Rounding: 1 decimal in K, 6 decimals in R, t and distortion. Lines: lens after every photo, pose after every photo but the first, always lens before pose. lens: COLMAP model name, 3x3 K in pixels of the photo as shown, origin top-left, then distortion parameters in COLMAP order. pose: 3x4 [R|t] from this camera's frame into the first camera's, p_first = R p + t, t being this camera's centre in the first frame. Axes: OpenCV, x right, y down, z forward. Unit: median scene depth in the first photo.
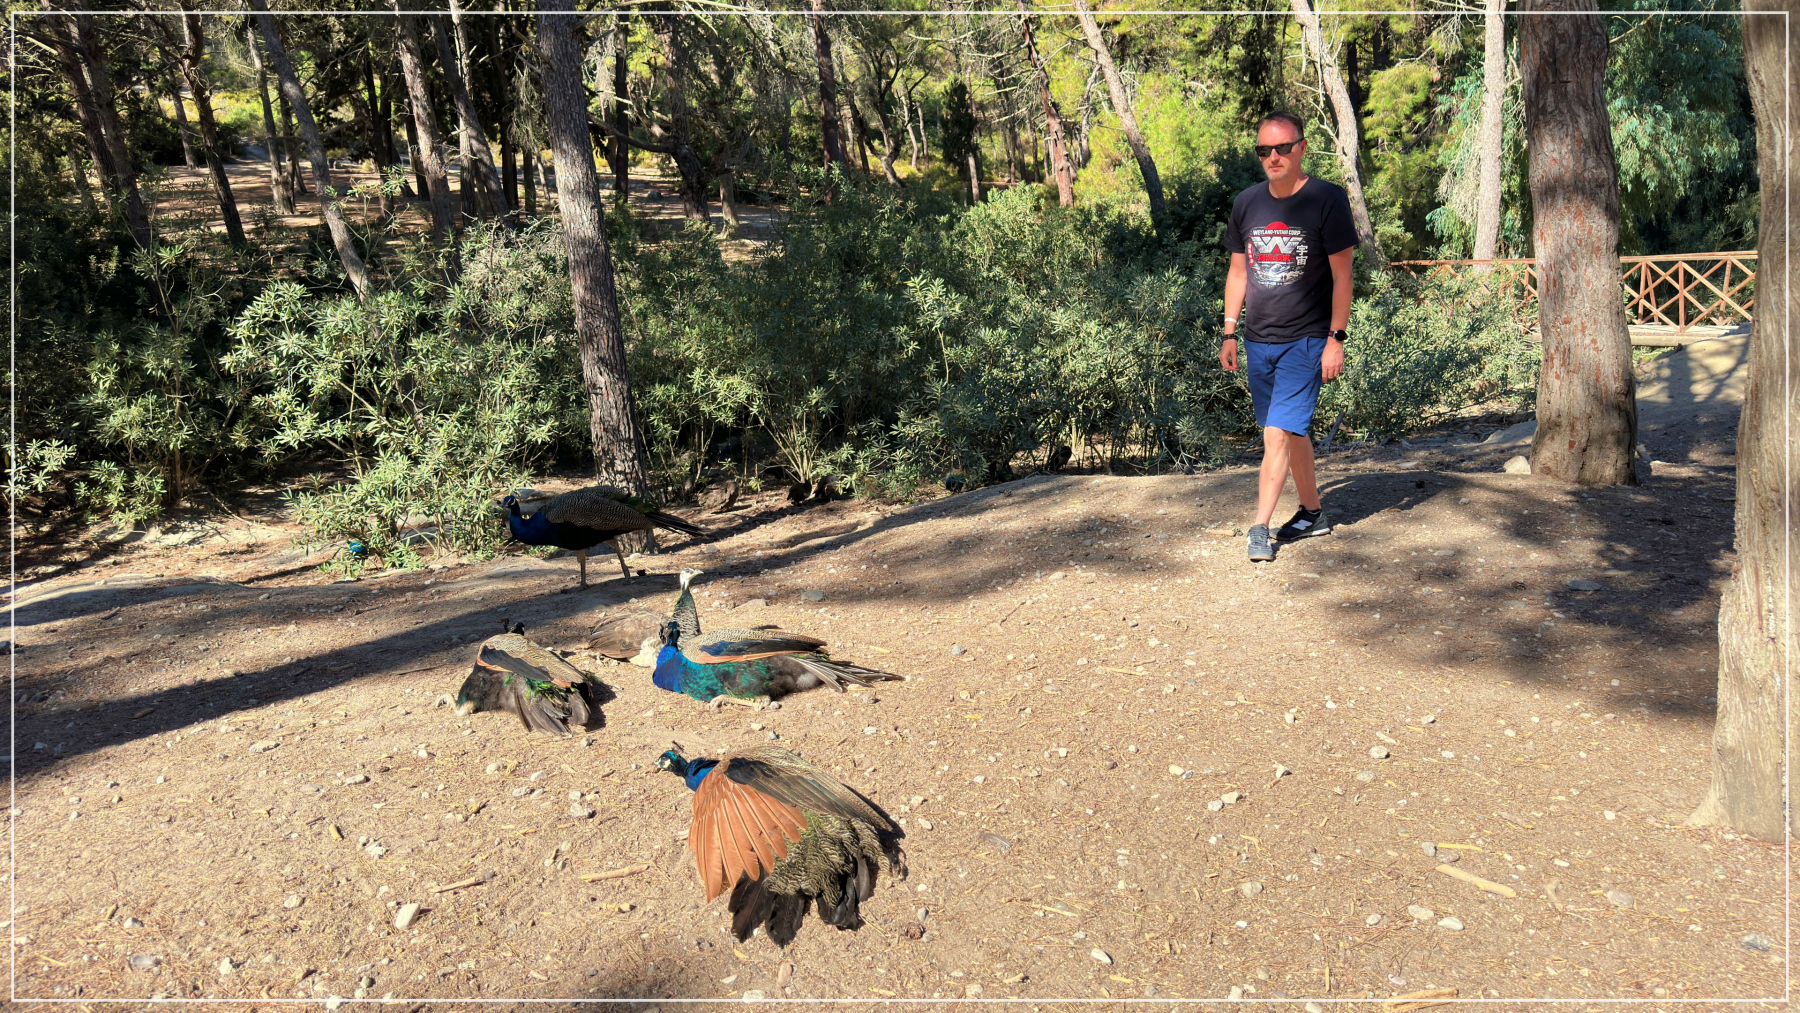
lens RADIAL K [[1352.2, 0, 900.7], [0, 1352.2, 480.3], [0, 0, 1]] dist [0.064119, -0.150677]
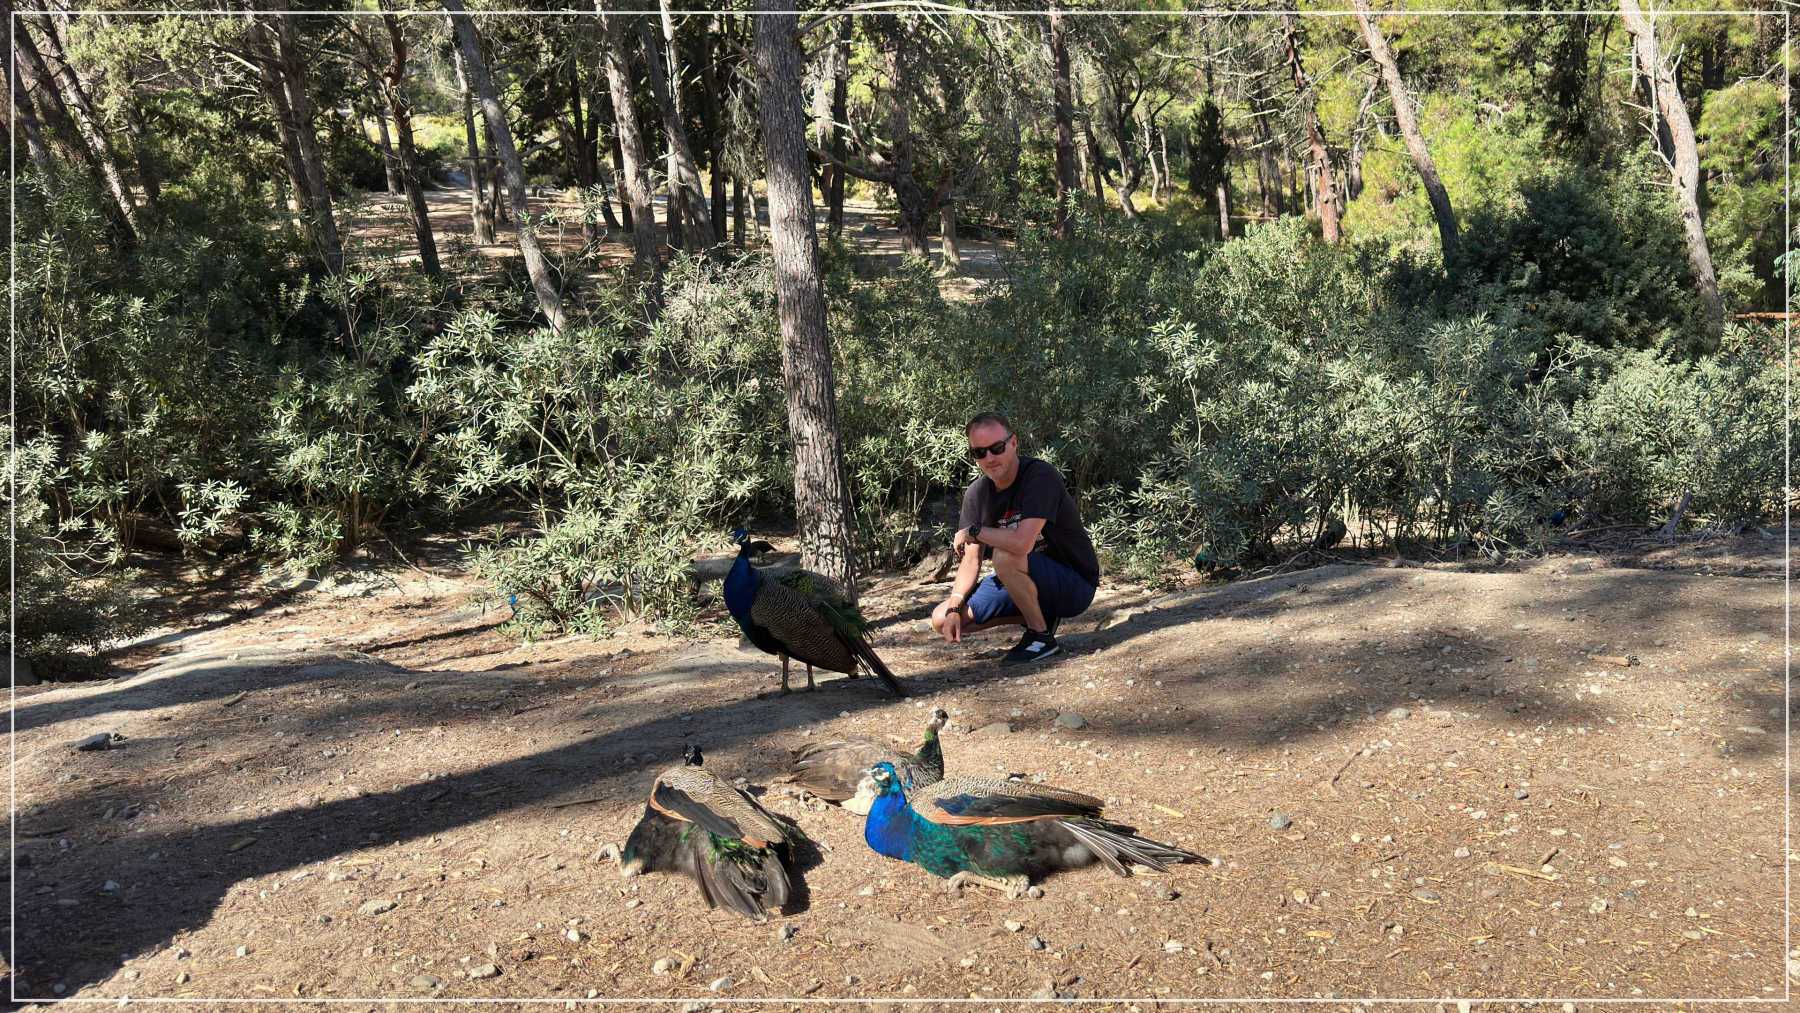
lens RADIAL K [[1352.2, 0, 900.7], [0, 1352.2, 480.3], [0, 0, 1]] dist [0.064119, -0.150677]
pose [[0.989774, 0.032006, -0.139008, -0.033523], [-0.036548, 0.998874, -0.030243, -0.015386], [0.137883, 0.035014, 0.989829, 0.120922]]
